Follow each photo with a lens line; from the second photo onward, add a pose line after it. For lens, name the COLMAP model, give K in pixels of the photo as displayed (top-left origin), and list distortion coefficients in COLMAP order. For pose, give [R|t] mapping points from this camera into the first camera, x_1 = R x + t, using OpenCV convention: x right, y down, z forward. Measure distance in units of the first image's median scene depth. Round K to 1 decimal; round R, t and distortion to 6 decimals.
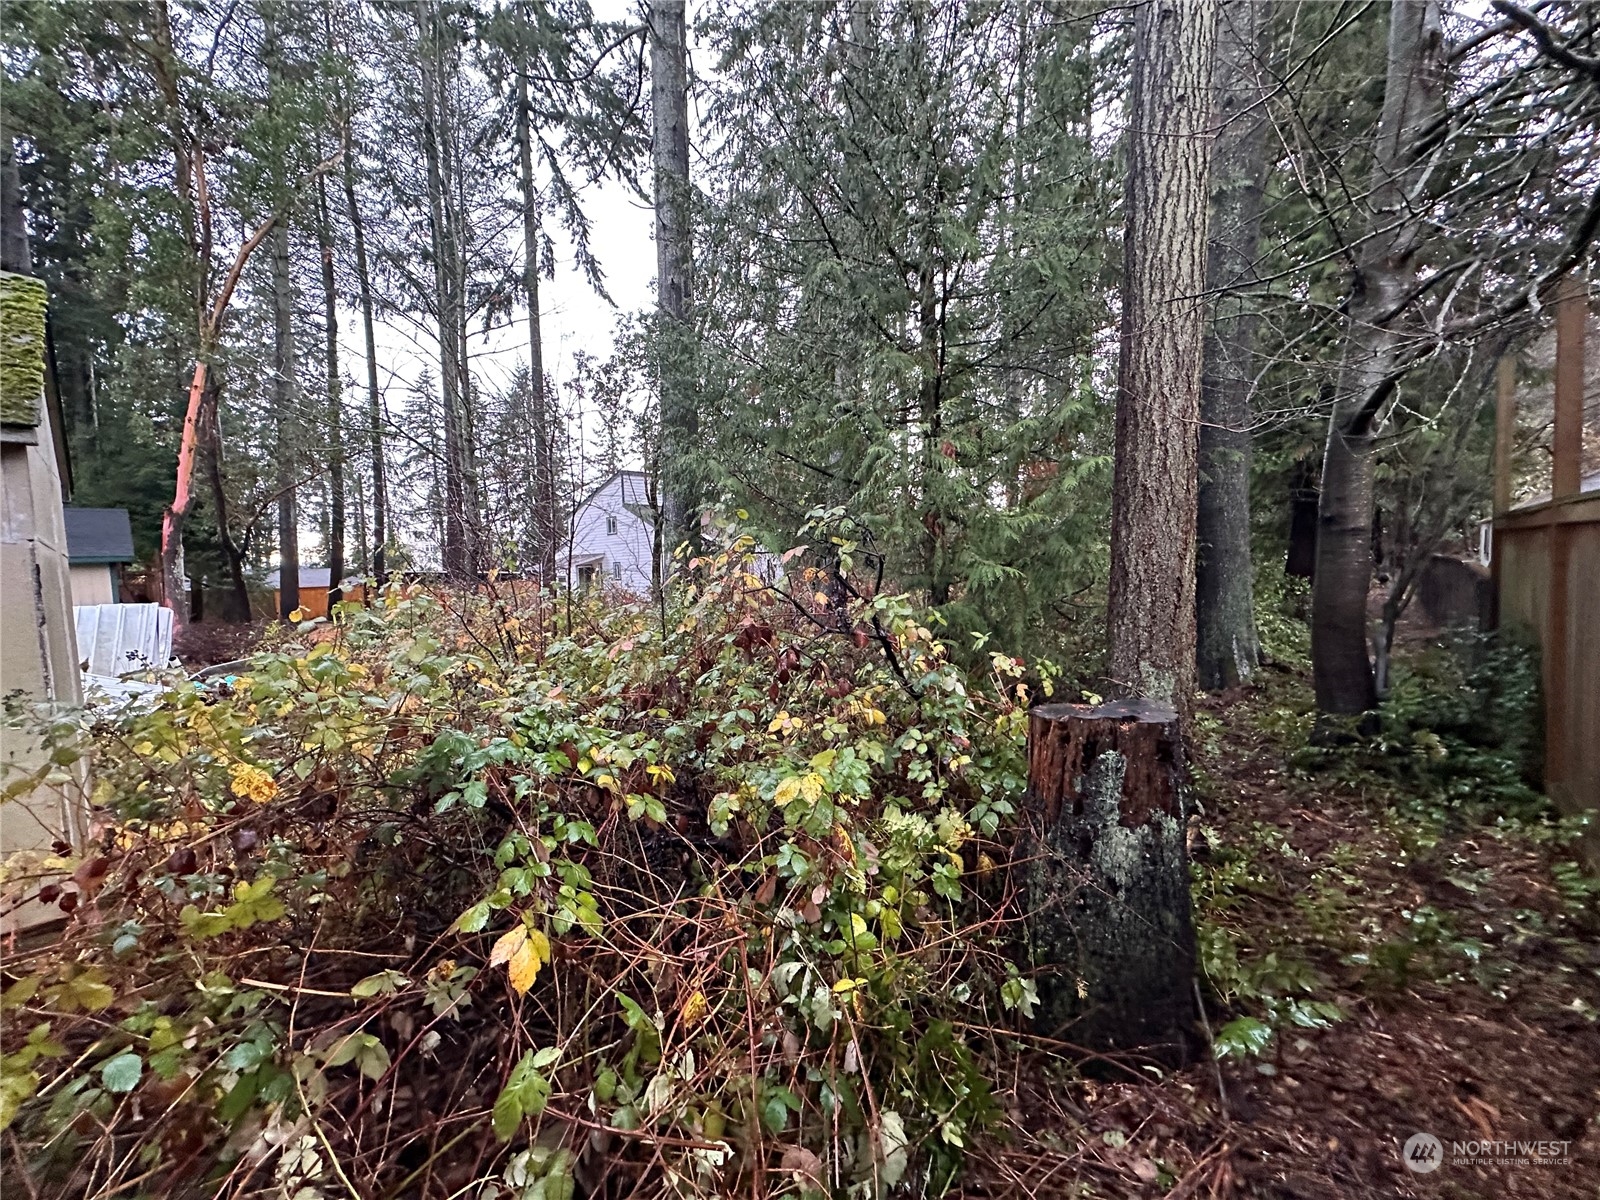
lens RADIAL K [[636.3, 0, 791.5], [0, 636.3, 589.7], [0, 0, 1]] dist [-0.007895, 0.000278]
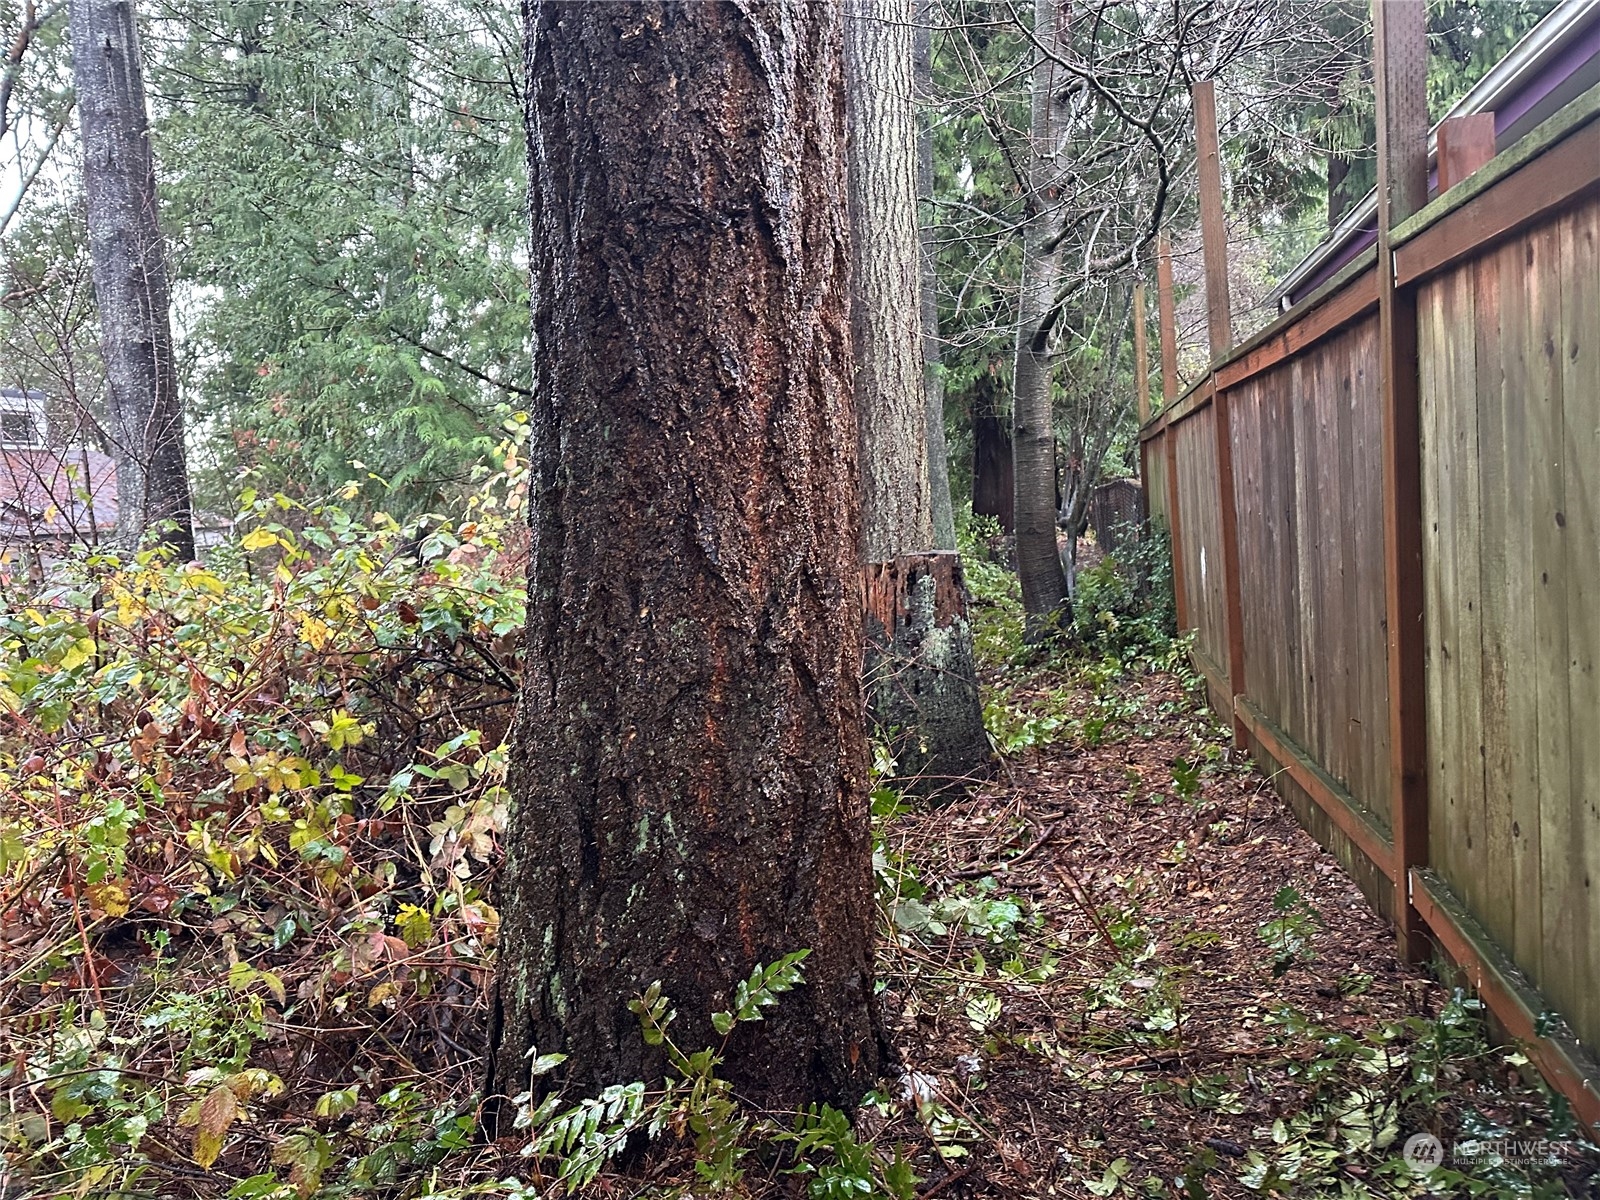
lens RADIAL K [[1107.4, 0, 800.8], [0, 1107.4, 601.5], [0, 0, 1]] dist [0.002675, -0.010232]
pose [[0.867401, -0.078482, 0.491382, -0.473110], [0.076570, 0.996774, 0.024039, 0.117852], [-0.491683, 0.016774, 0.870612, -0.495547]]
